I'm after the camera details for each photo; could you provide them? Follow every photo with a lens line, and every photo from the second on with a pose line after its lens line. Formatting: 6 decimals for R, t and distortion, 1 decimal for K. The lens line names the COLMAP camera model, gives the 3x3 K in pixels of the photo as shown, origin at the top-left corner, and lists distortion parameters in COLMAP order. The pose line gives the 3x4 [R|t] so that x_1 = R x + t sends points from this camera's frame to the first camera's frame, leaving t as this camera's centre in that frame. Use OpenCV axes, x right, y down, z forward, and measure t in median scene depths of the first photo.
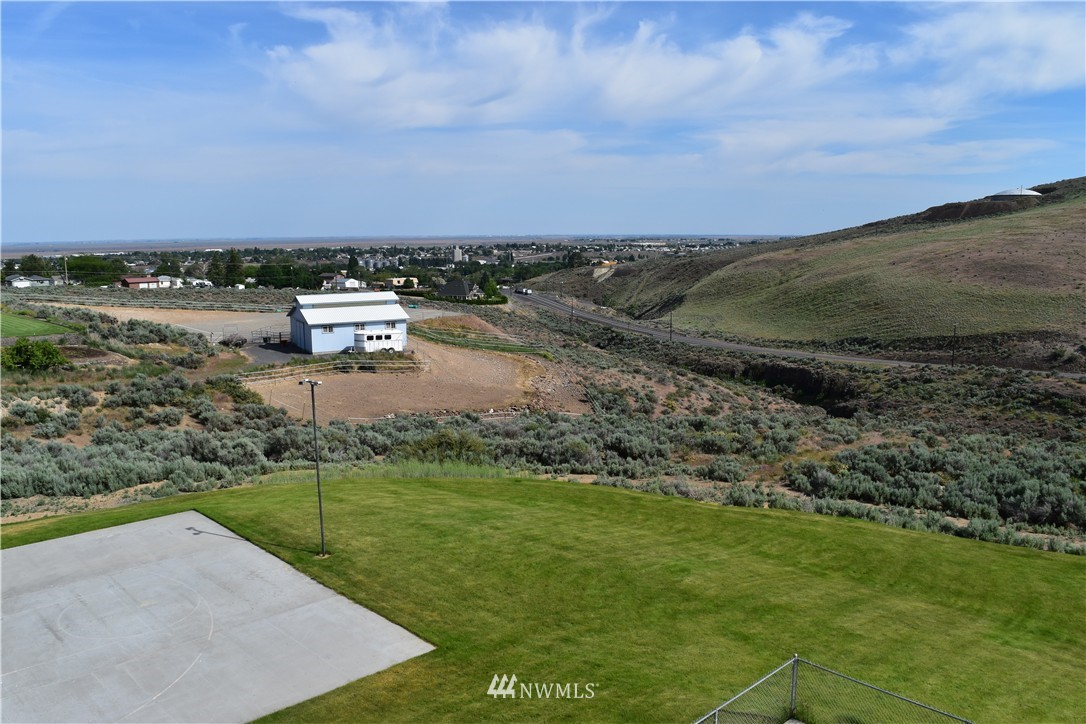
lens RADIAL K [[847.5, 0, 544.2], [0, 847.5, 366.1], [0, 0, 1]] dist [-0.096451, 0.021316]
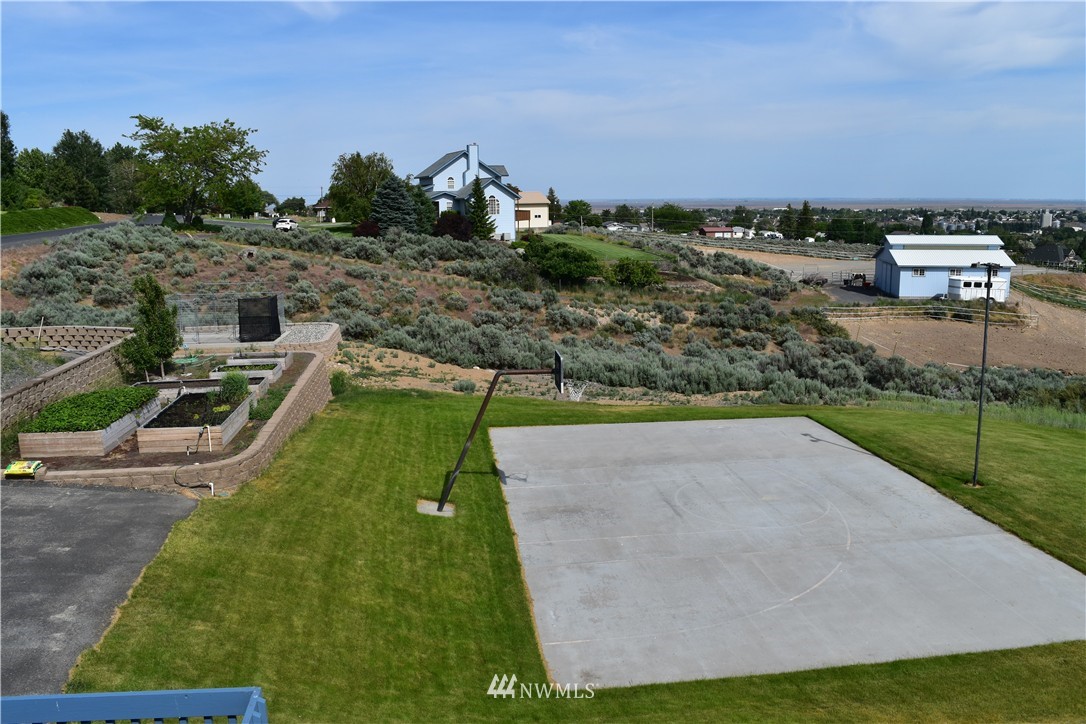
lens RADIAL K [[847.5, 0, 547.6], [0, 847.5, 360.6], [0, 0, 1]] dist [-0.096451, 0.021316]
pose [[0.801491, 0.107349, -0.588293, -0.067809], [-0.084074, 0.994213, 0.066876, 0.043511], [0.592067, -0.004140, 0.805878, 0.059946]]
